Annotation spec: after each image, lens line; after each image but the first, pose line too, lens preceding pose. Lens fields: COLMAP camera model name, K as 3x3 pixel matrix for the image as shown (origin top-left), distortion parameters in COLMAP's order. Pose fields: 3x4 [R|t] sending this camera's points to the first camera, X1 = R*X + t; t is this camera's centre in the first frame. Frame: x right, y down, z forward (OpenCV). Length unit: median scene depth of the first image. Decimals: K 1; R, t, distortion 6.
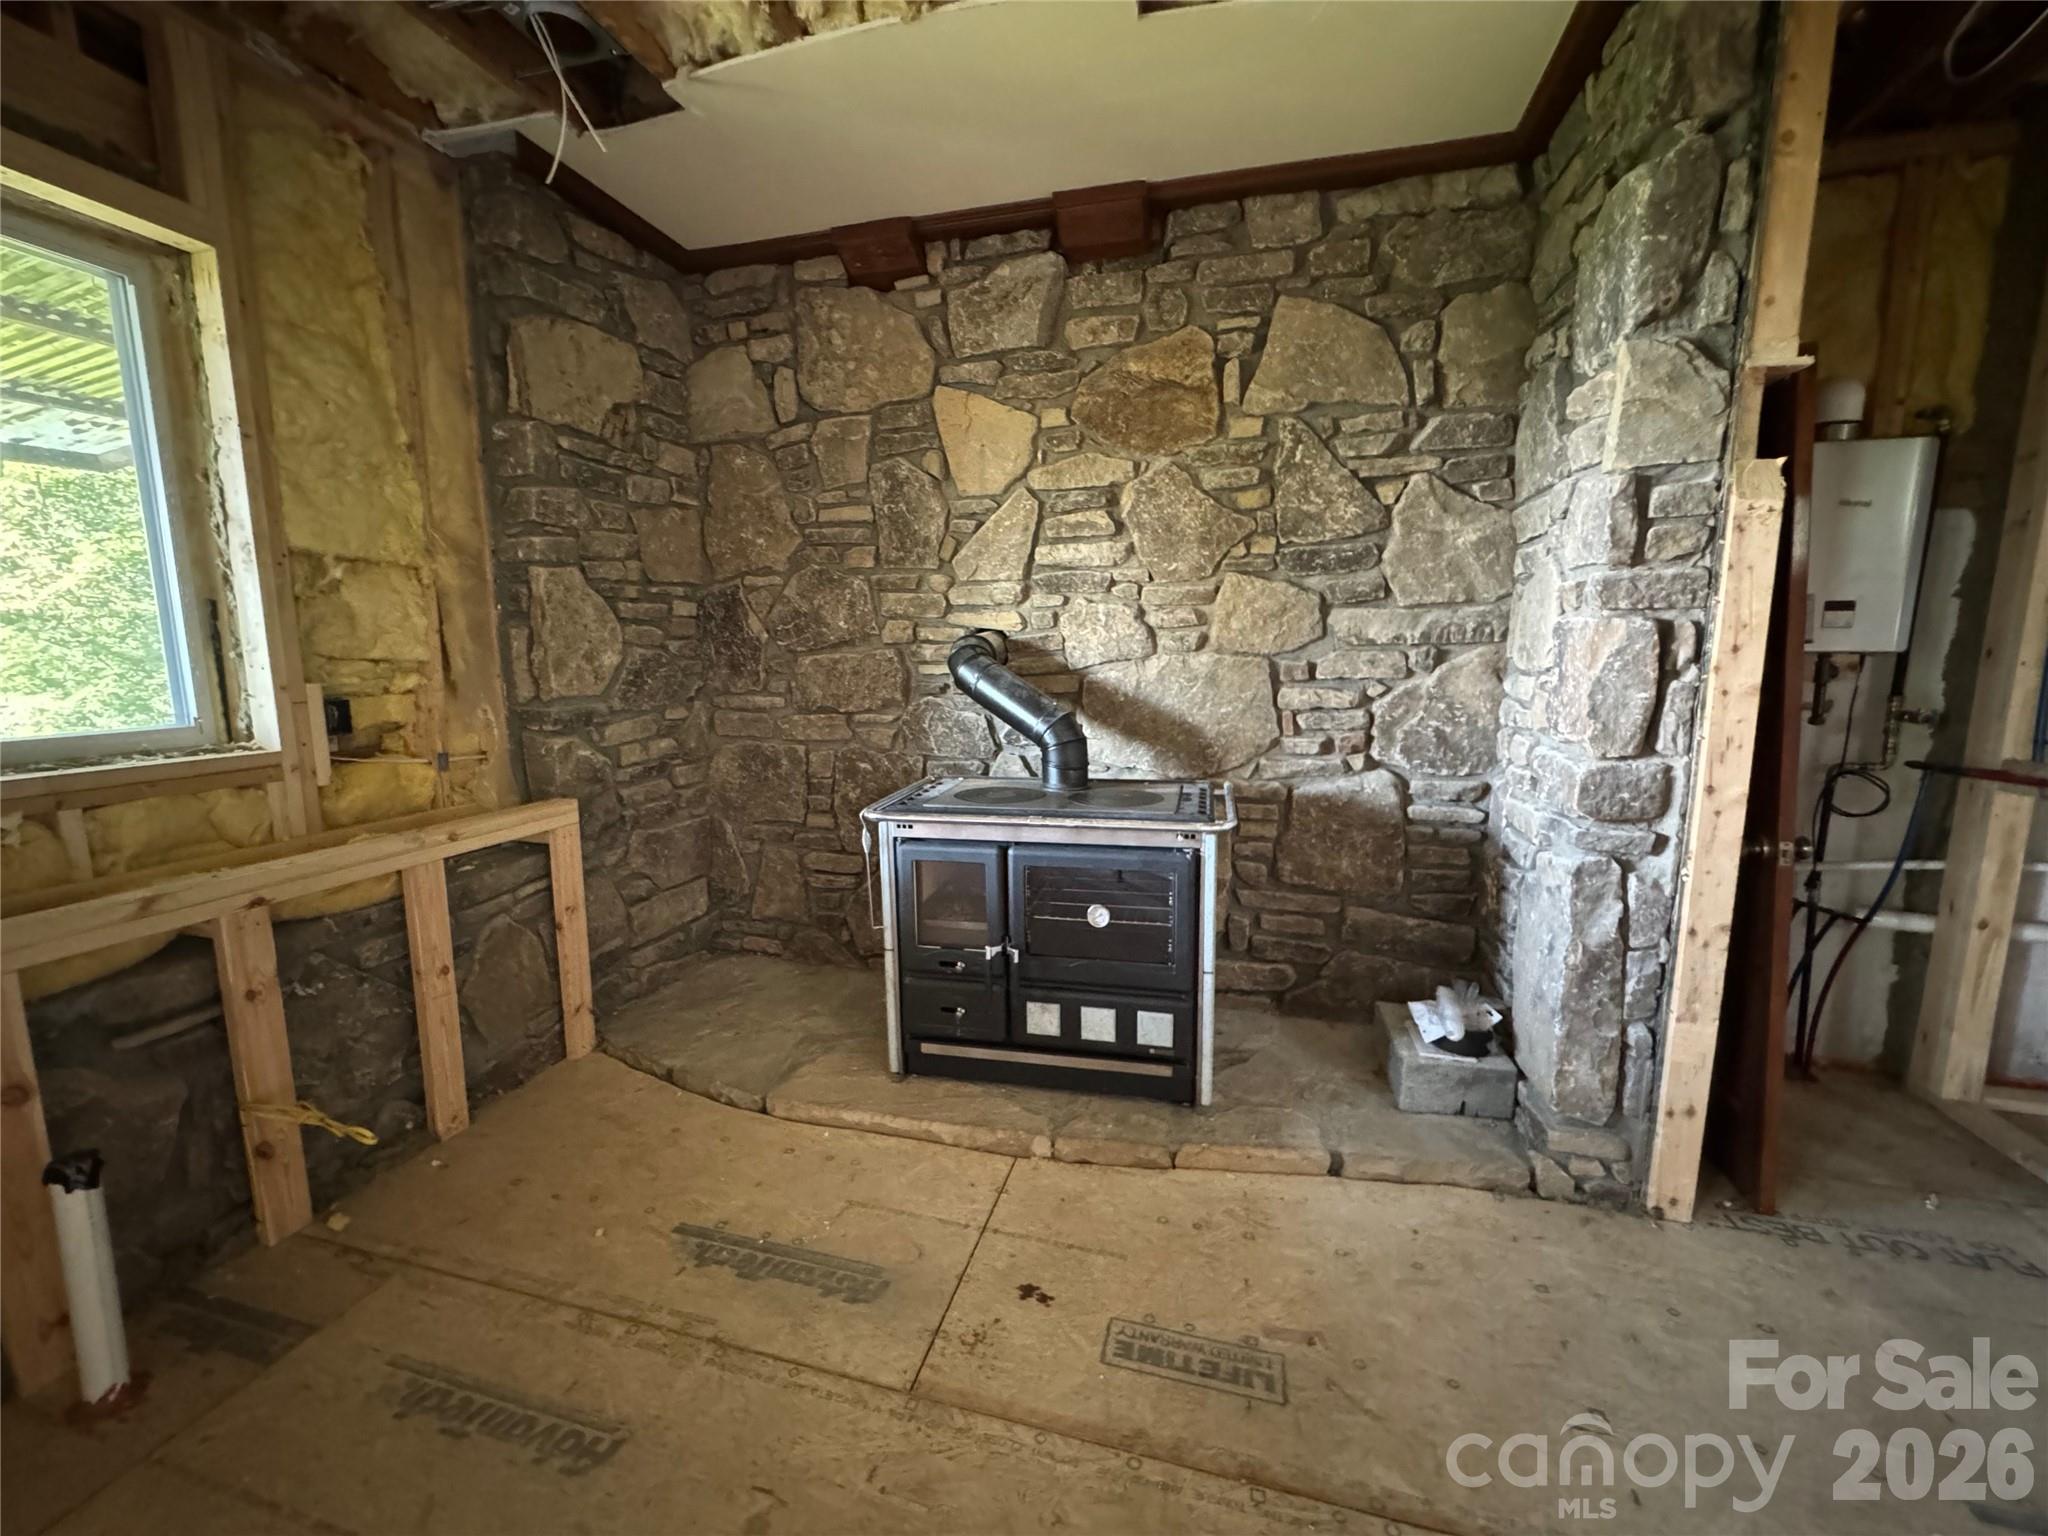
lens RADIAL K [[819.3, 0, 1025.6], [0, 819.3, 764.0], [0, 0, 1]] dist [-0.001967, 0.000630]
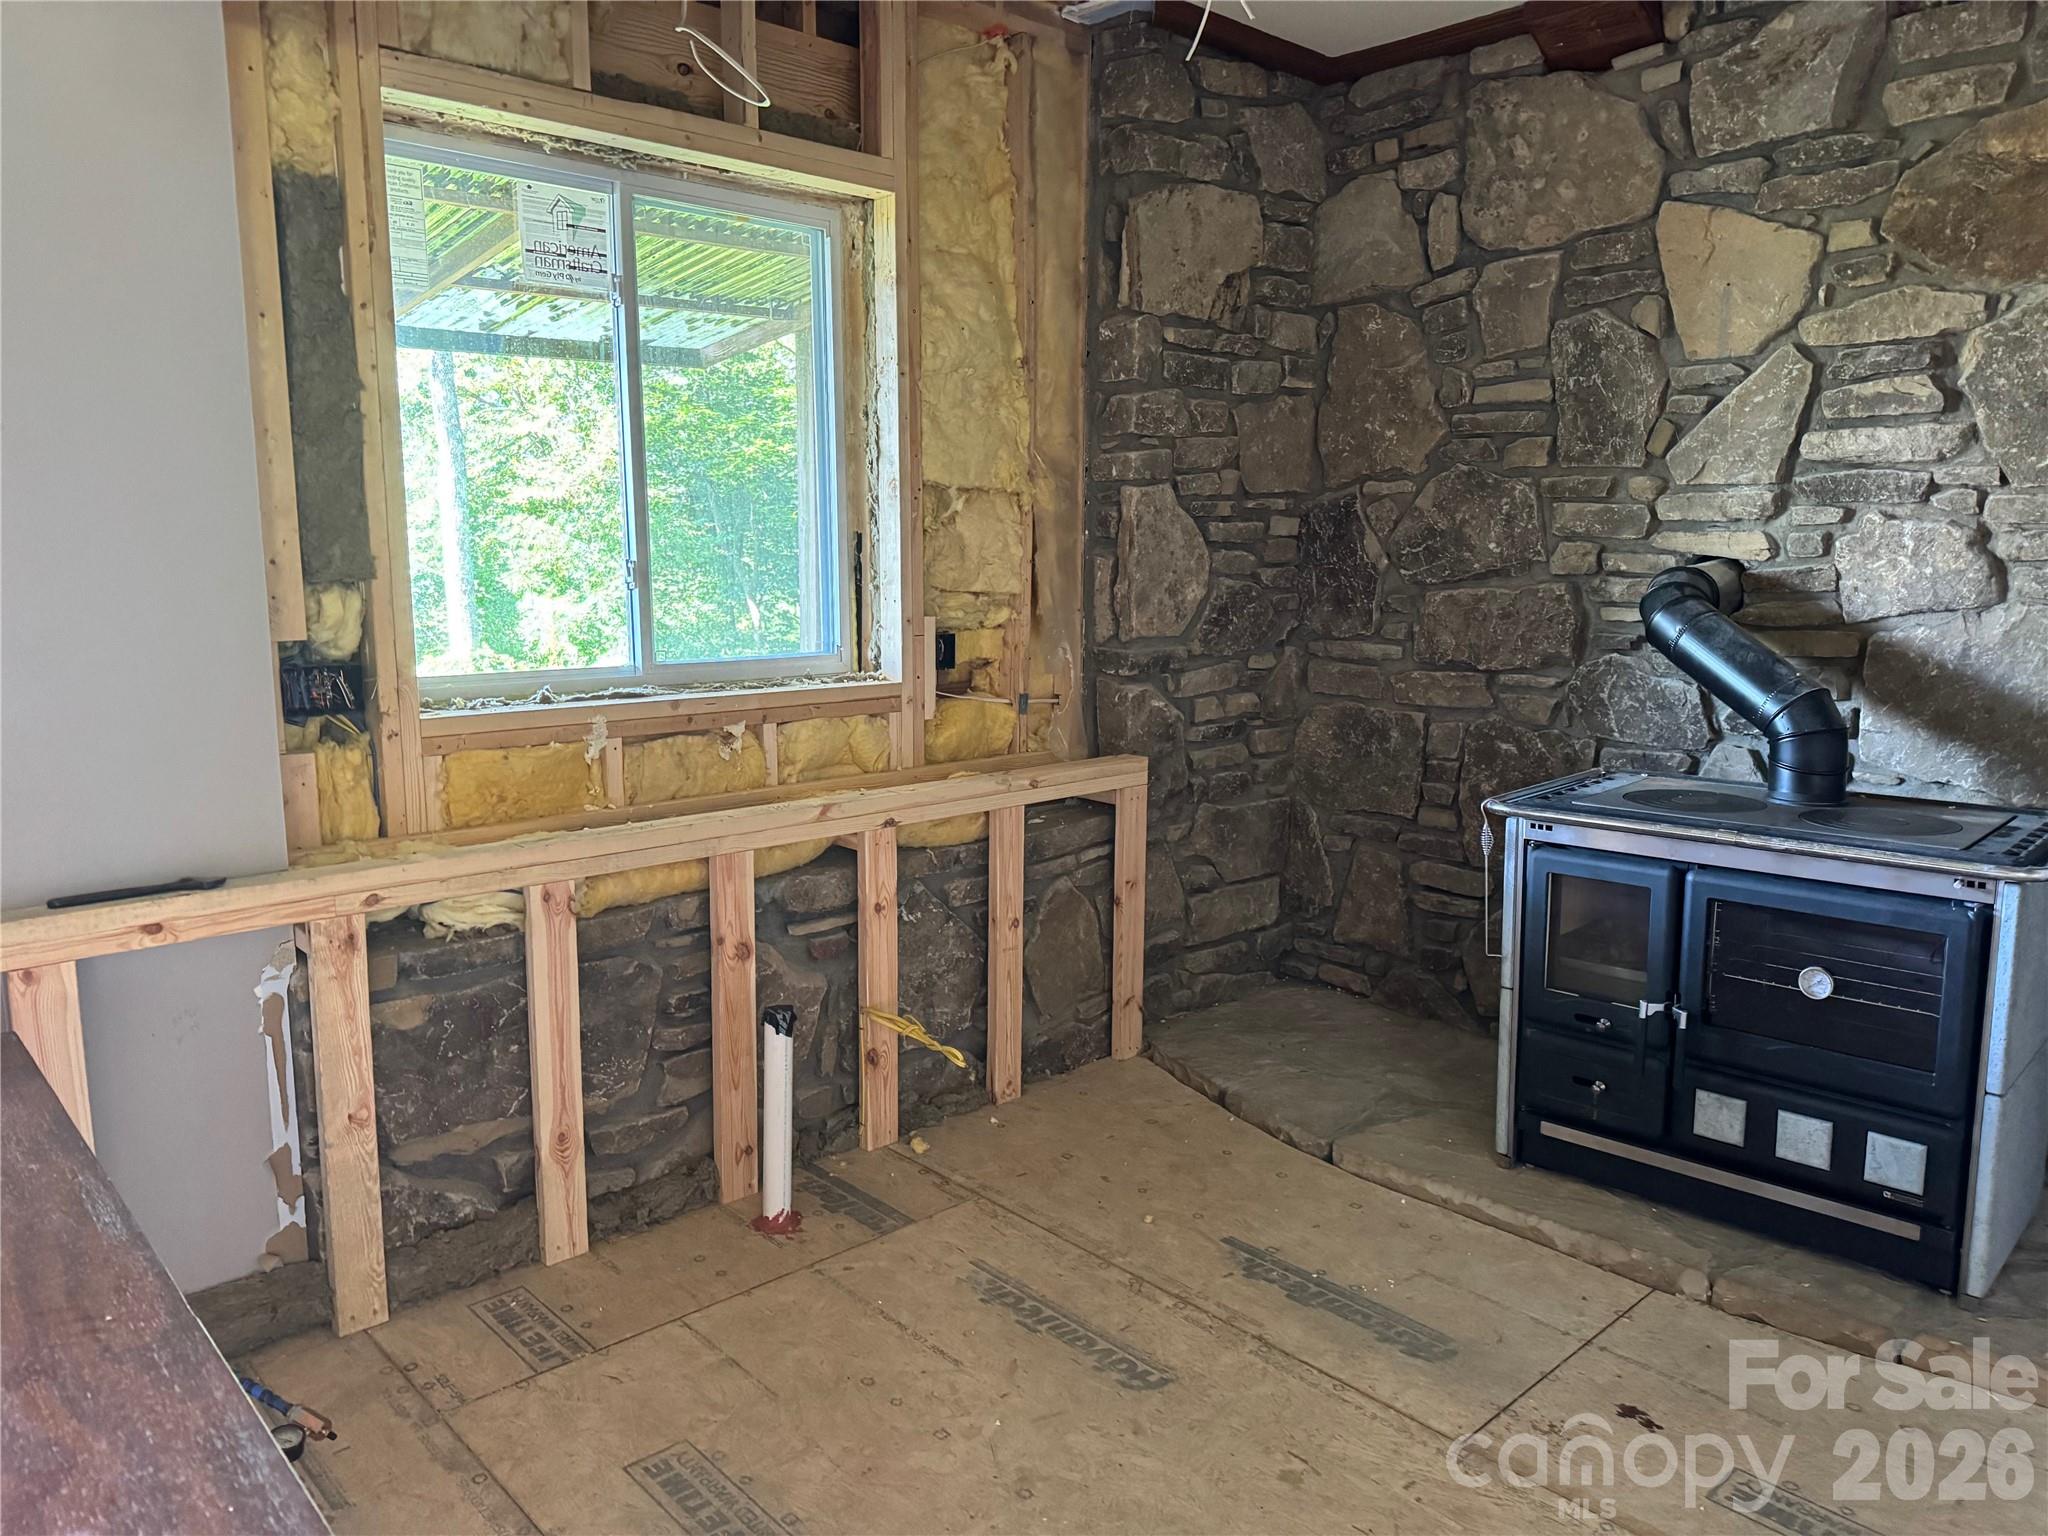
lens RADIAL K [[1433.9, 0, 1024.2], [0, 1433.9, 760.6], [0, 0, 1]] dist [0.092398, -0.131119]
pose [[0.850839, 0.084544, -0.518579, 0.116913], [-0.080518, 0.996292, 0.030318, 0.011123], [0.519220, 0.015959, 0.854492, -0.339495]]
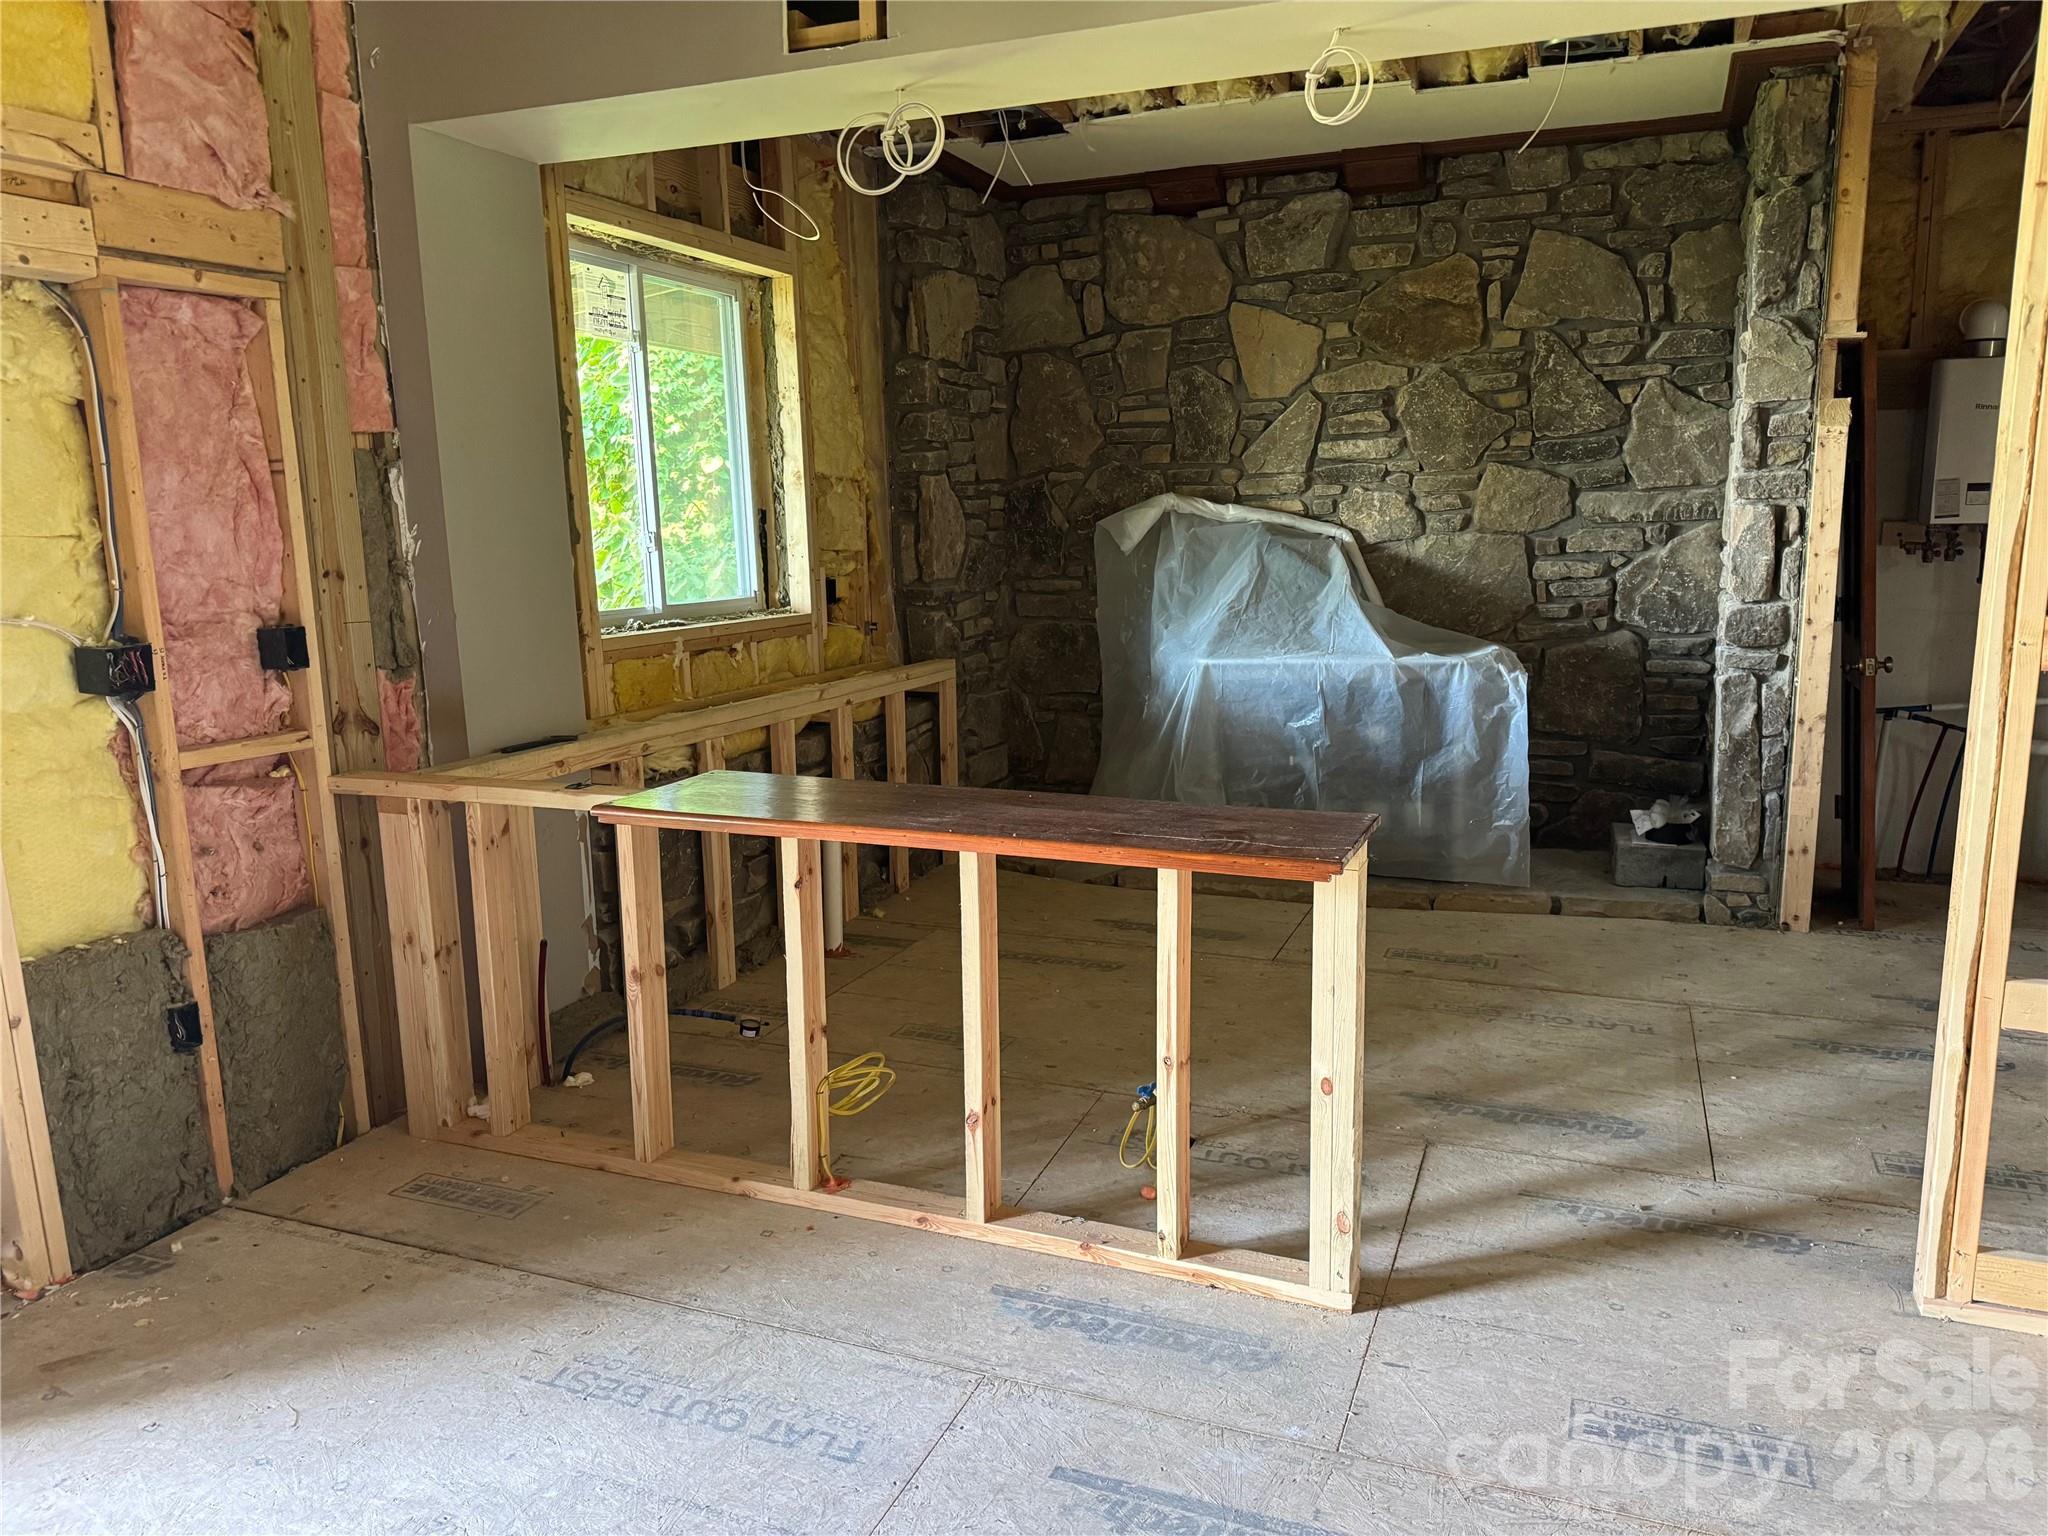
lens RADIAL K [[1430.9, 0, 1033.1], [0, 1430.9, 781.2], [0, 0, 1]] dist [0.132125, -0.239981]
pose [[0.993488, 0.002744, -0.113900, -0.166812], [0.001590, 0.999279, 0.037945, 0.144269], [0.113922, -0.037879, 0.992767, -1.176216]]
